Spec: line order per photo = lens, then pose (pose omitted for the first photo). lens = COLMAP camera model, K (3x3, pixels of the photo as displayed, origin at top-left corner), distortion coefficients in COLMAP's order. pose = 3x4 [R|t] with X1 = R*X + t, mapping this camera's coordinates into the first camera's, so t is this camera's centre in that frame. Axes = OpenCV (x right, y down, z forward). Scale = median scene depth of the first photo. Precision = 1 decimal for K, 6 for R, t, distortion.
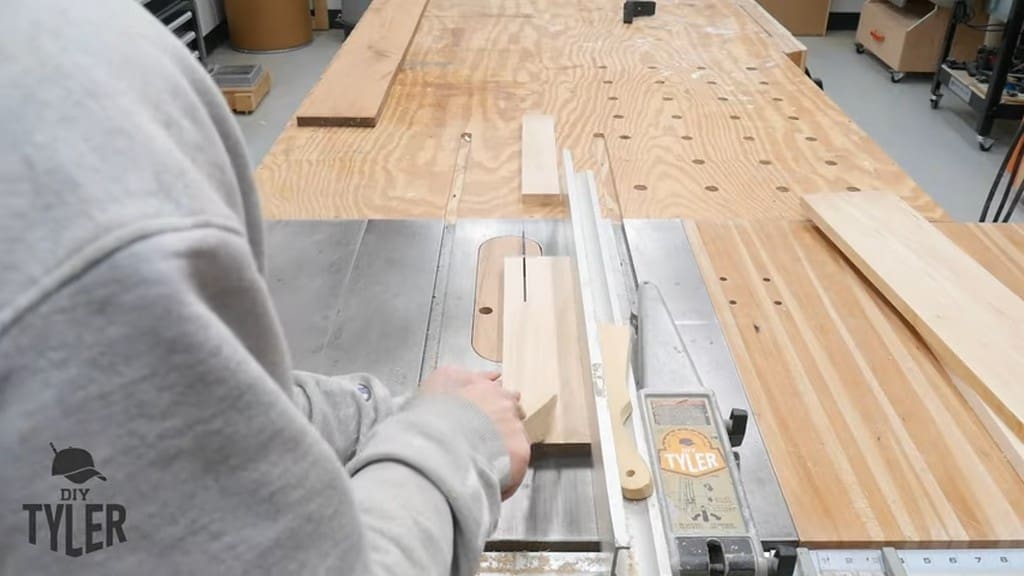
lens RADIAL K [[851.4, 0, 520.5], [0, 851.4, 281.5], [0, 0, 1]] dist [-0.054032, 0.031348]
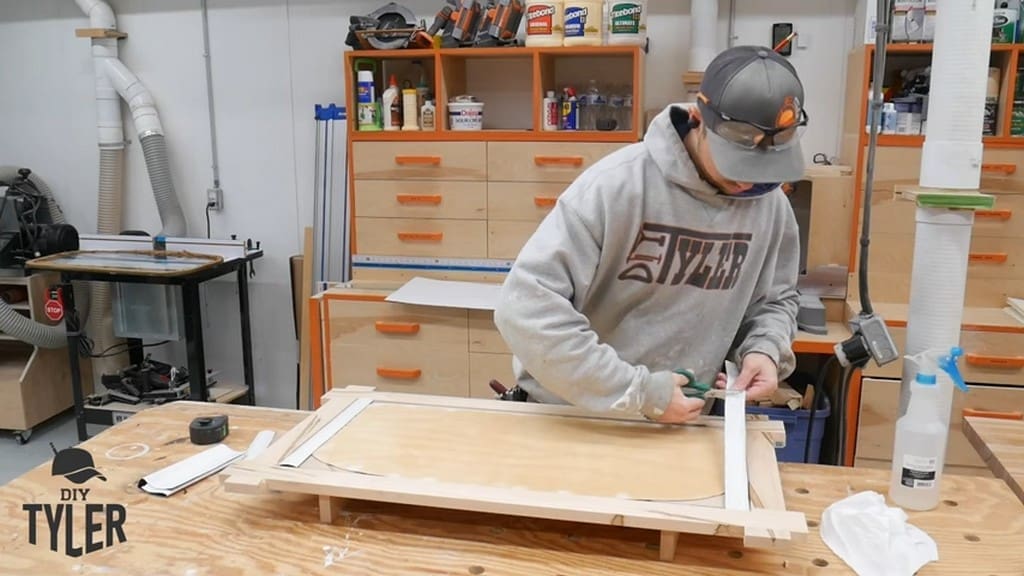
lens RADIAL K [[851.4, 0, 519.5], [0, 851.4, 290.3], [0, 0, 1]] dist [-0.054032, 0.031348]
pose [[0.212923, -0.210949, 0.954025, -0.435007], [0.490393, 0.867598, 0.082391, -0.472240], [-0.845091, 0.450304, 0.288180, 0.737901]]
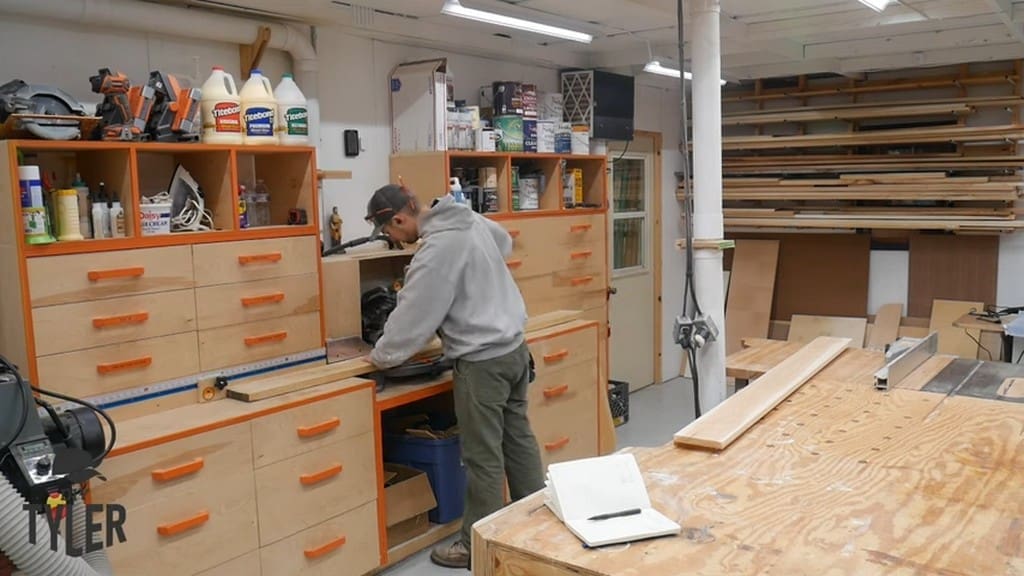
lens RADIAL K [[851.4, 0, 517.3], [0, 851.4, 288.8], [0, 0, 1]] dist [-0.054032, 0.031348]
pose [[-0.794500, -0.062801, 0.604008, -0.181502], [0.317932, 0.804410, 0.501839, -1.106415], [-0.517387, 0.590745, -0.619138, 1.784563]]
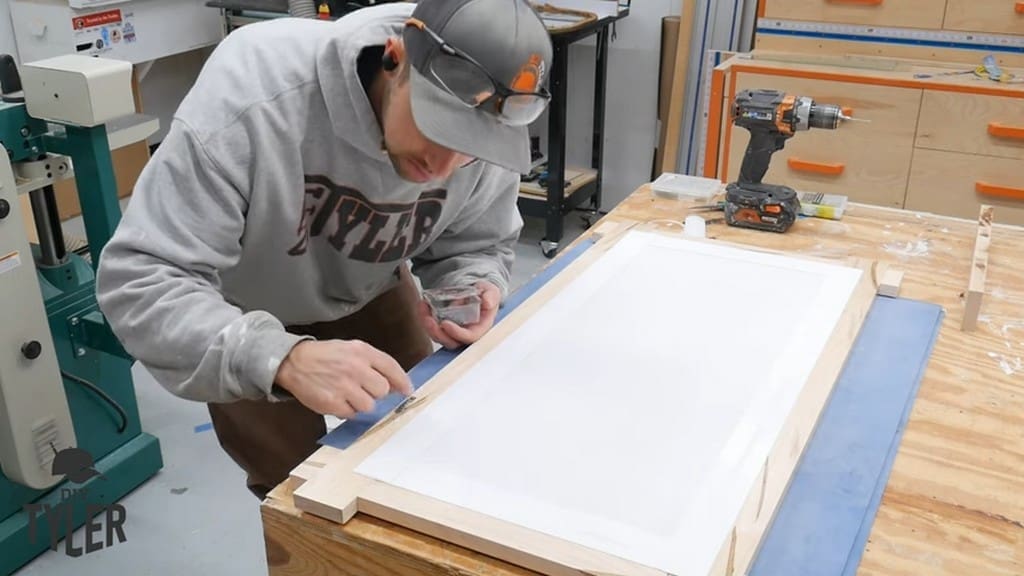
lens RADIAL K [[1030.7, 0, 505.4], [0, 1030.7, 291.6], [0, 0, 1]] dist [-0.005199, 0.000000]
pose [[0.449803, -0.372023, 0.811958, -0.581683], [0.451325, 0.879180, 0.152801, -0.609381], [-0.770703, 0.297727, 0.563362, 0.986165]]
